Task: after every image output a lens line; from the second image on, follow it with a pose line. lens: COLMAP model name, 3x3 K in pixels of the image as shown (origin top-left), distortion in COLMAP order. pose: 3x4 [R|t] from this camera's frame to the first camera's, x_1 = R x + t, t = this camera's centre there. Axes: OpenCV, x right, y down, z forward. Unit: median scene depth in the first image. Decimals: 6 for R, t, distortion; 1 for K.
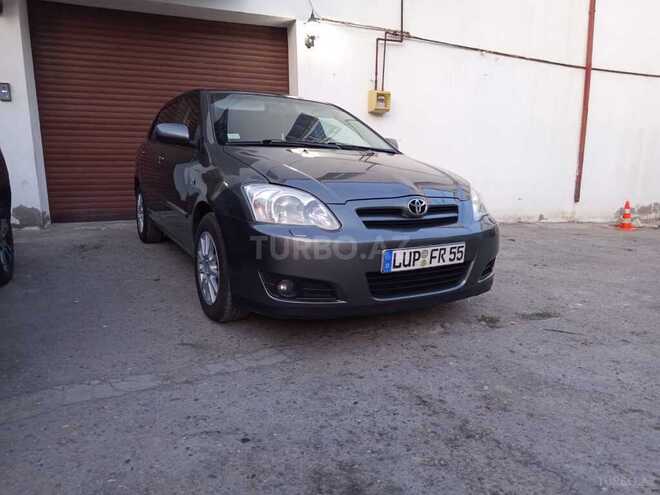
lens RADIAL K [[459.5, 0, 329.8], [0, 459.5, 243.7], [0, 0, 1]] dist [0.010839, -0.027336]
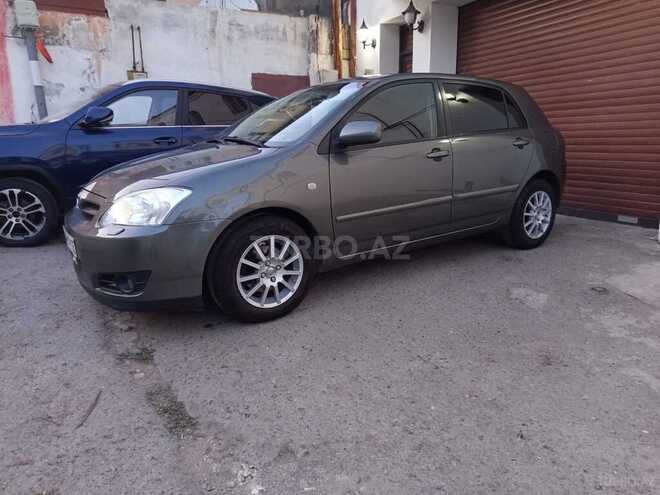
lens RADIAL K [[459.5, 0, 329.3], [0, 459.5, 240.7], [0, 0, 1]] dist [0.010839, -0.027336]
pose [[0.095681, 0.204196, -0.974243, 1.372219], [-0.157916, 0.969452, 0.187683, -0.288290], [0.982806, 0.135891, 0.125004, 1.444267]]
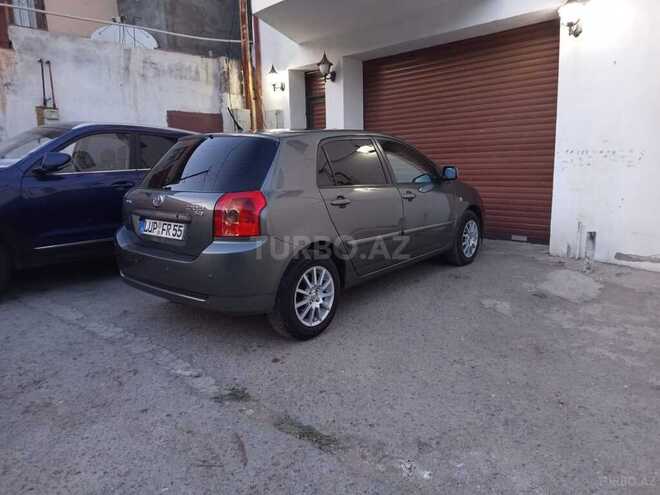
lens RADIAL K [[459.5, 0, 328.9], [0, 459.5, 238.3], [0, 0, 1]] dist [0.010839, -0.027336]
pose [[0.403715, 0.135067, -0.904860, 1.435962], [-0.135782, 0.986935, 0.086737, -0.286388], [0.904753, 0.087846, 0.416780, 0.917687]]
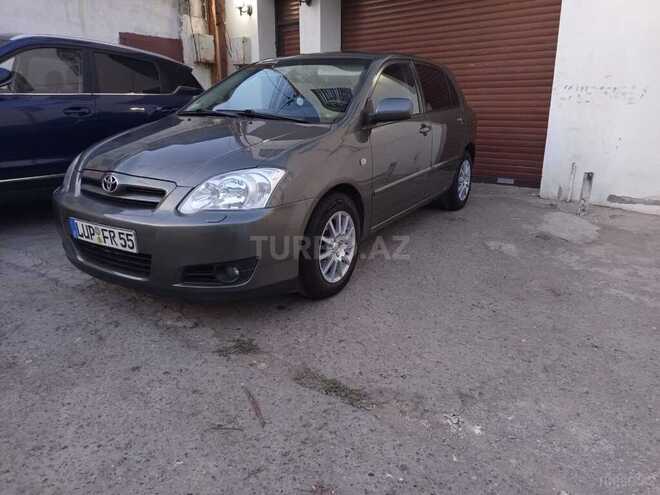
lens RADIAL K [[459.5, 0, 329.3], [0, 459.5, 243.1], [0, 0, 1]] dist [0.010839, -0.027336]
pose [[0.490313, 0.239279, -0.838056, 1.237760], [-0.151510, 0.970334, 0.188404, -0.207654], [0.858276, 0.034597, 0.512021, 0.869234]]
